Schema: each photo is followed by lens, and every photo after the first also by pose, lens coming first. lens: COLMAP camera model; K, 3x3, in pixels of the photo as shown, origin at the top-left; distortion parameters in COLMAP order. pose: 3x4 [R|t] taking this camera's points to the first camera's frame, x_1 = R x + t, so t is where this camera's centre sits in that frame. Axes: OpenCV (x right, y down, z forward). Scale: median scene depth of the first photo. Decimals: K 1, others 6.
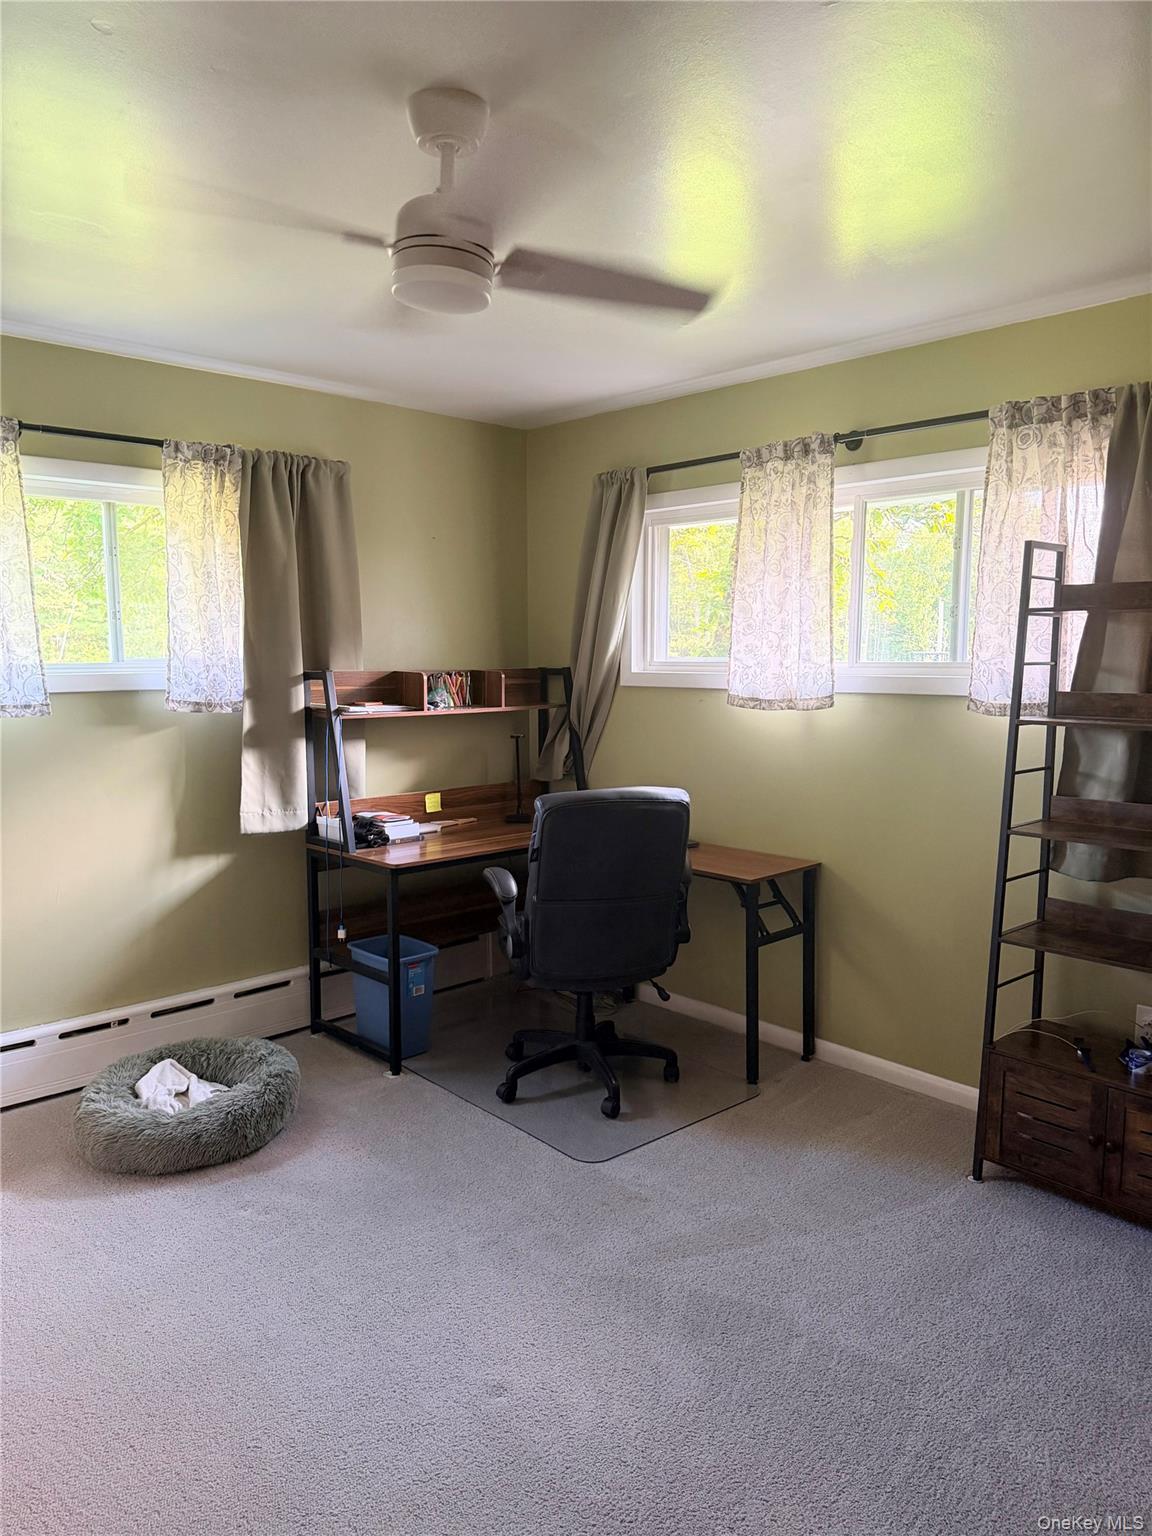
lens RADIAL K [[1085.0, 0, 569.6], [0, 1085.0, 782.9], [0, 0, 1]] dist [0.166616, -0.310405]
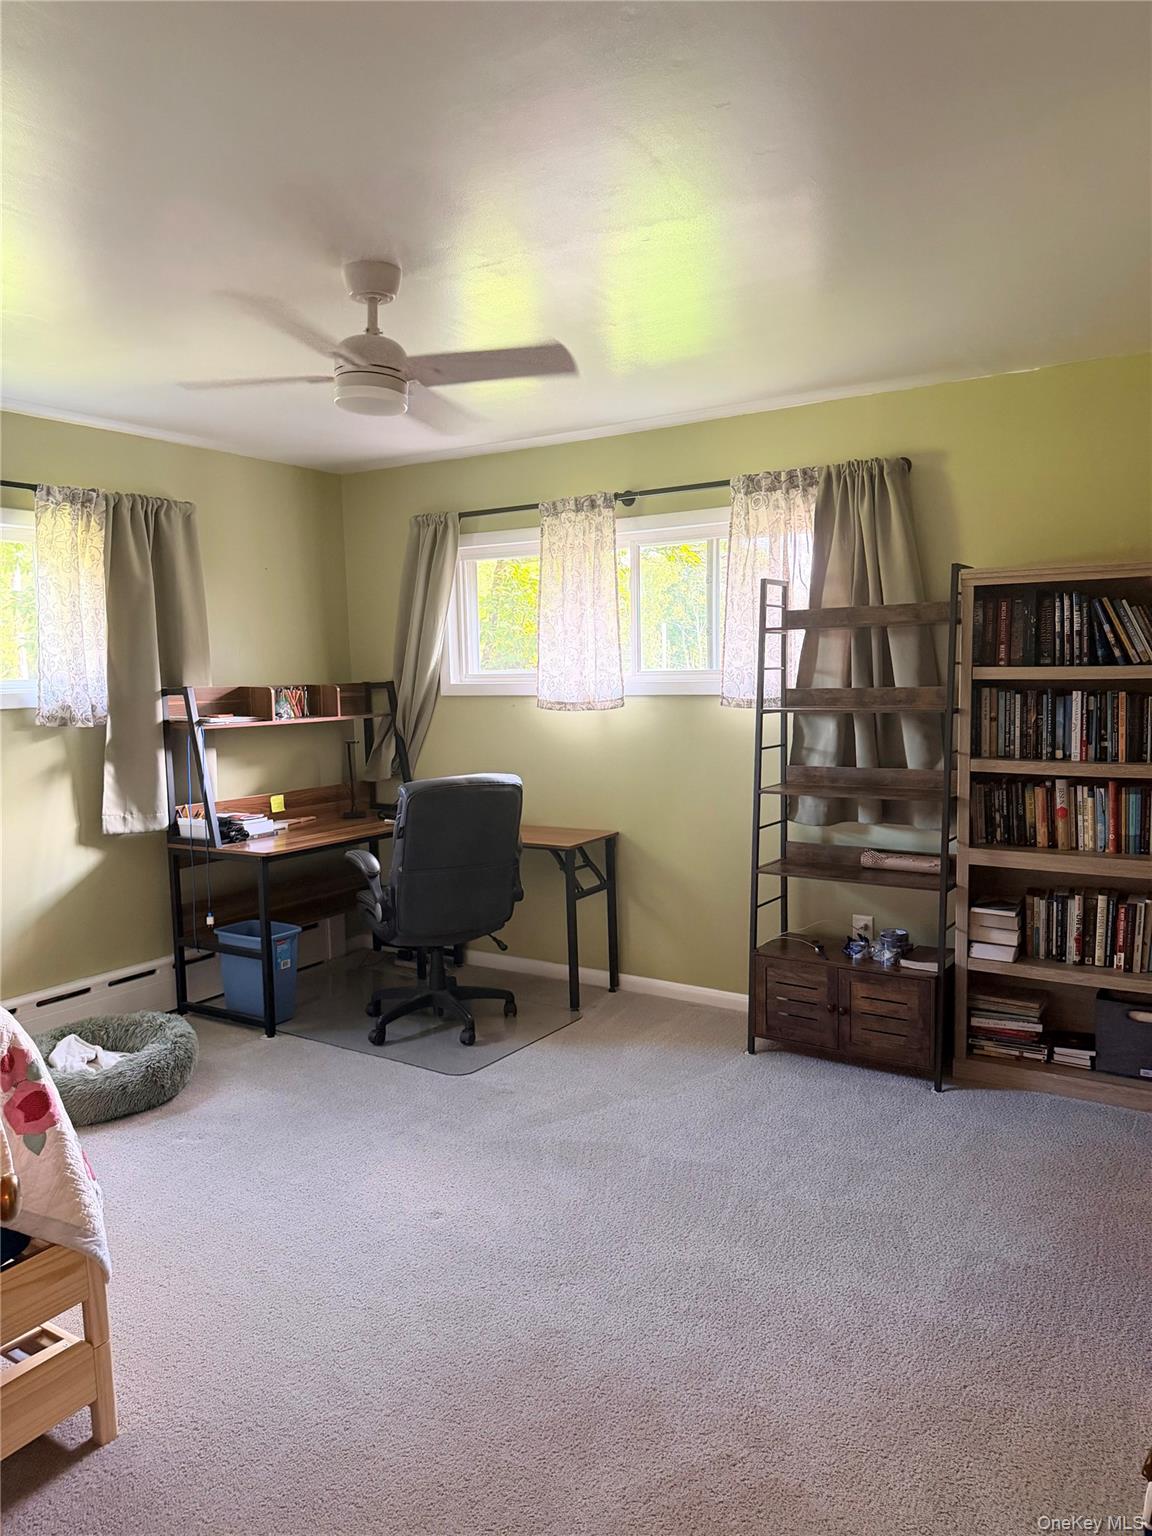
lens RADIAL K [[1085.0, 0, 569.6], [0, 1085.0, 782.9], [0, 0, 1]] dist [0.166616, -0.310405]
pose [[0.971488, -0.044314, 0.232910, -0.116895], [0.048631, 0.998734, -0.012825, 0.031886], [-0.232047, 0.023786, 0.972414, -0.206210]]
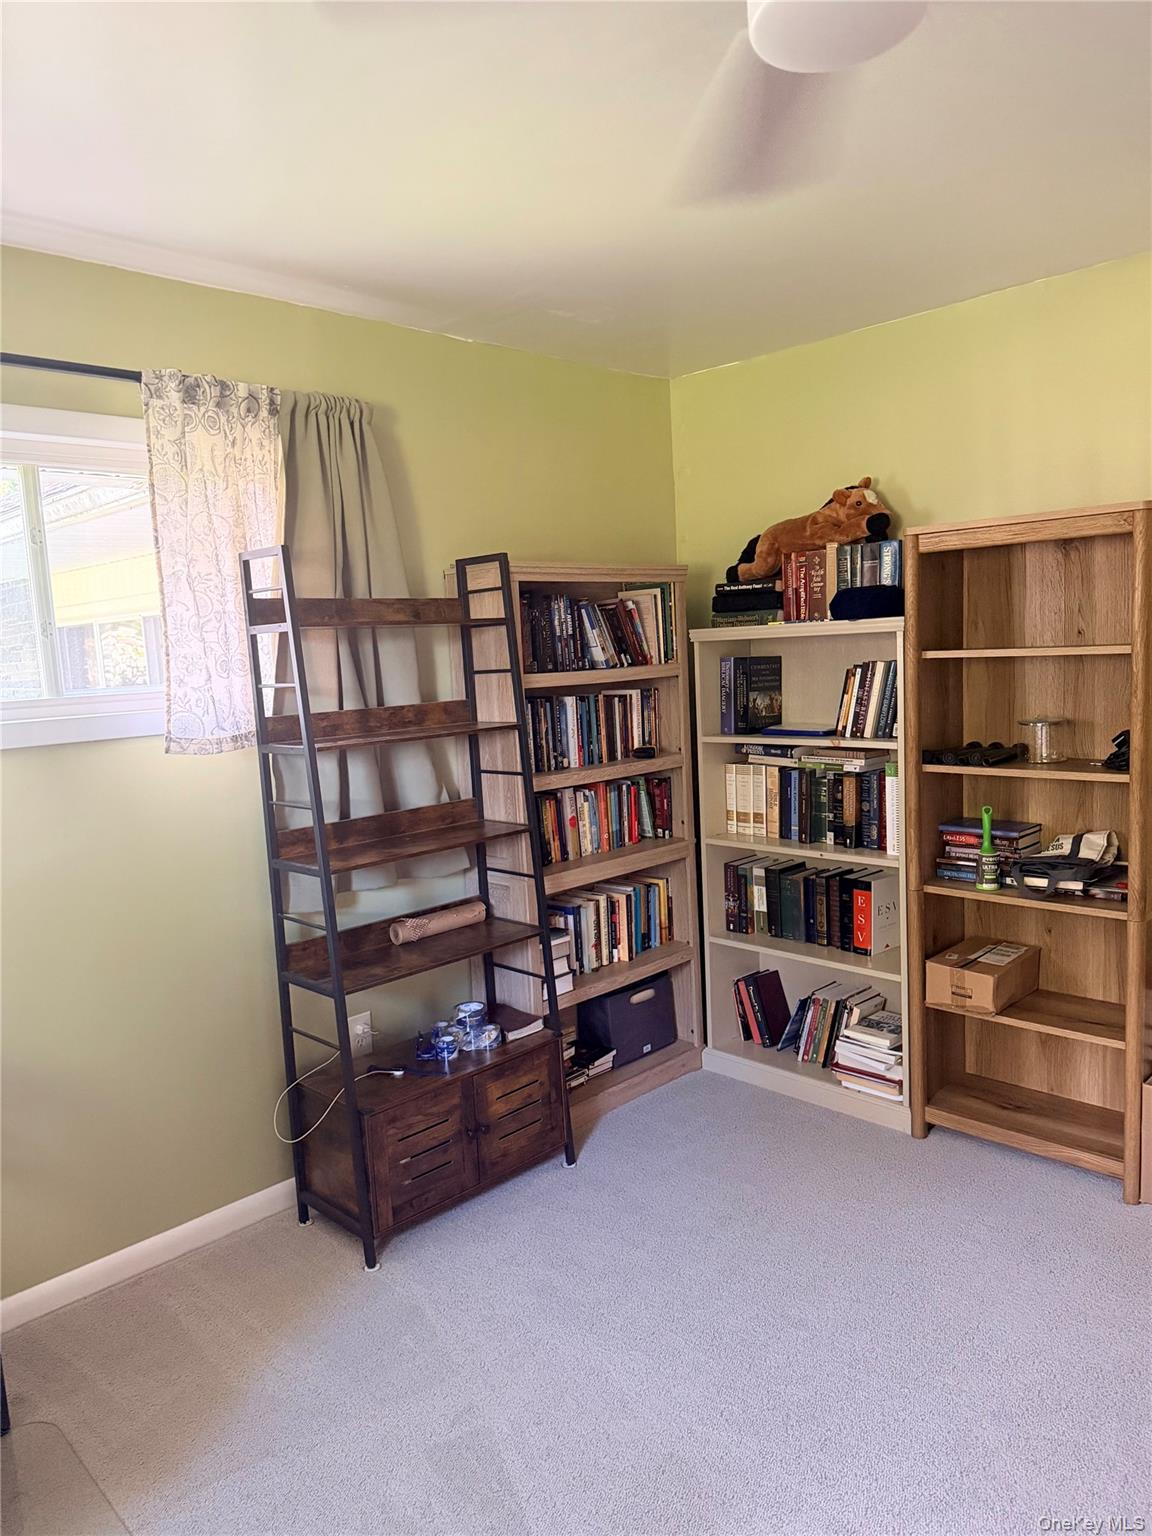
lens RADIAL K [[1085.0, 0, 569.6], [0, 1085.0, 782.9], [0, 0, 1]] dist [0.166616, -0.310405]
pose [[-0.030161, -0.126452, 0.991514, -0.388699], [0.171192, 0.976655, 0.129764, -0.088670], [-0.984776, 0.173653, -0.007809, 0.658879]]
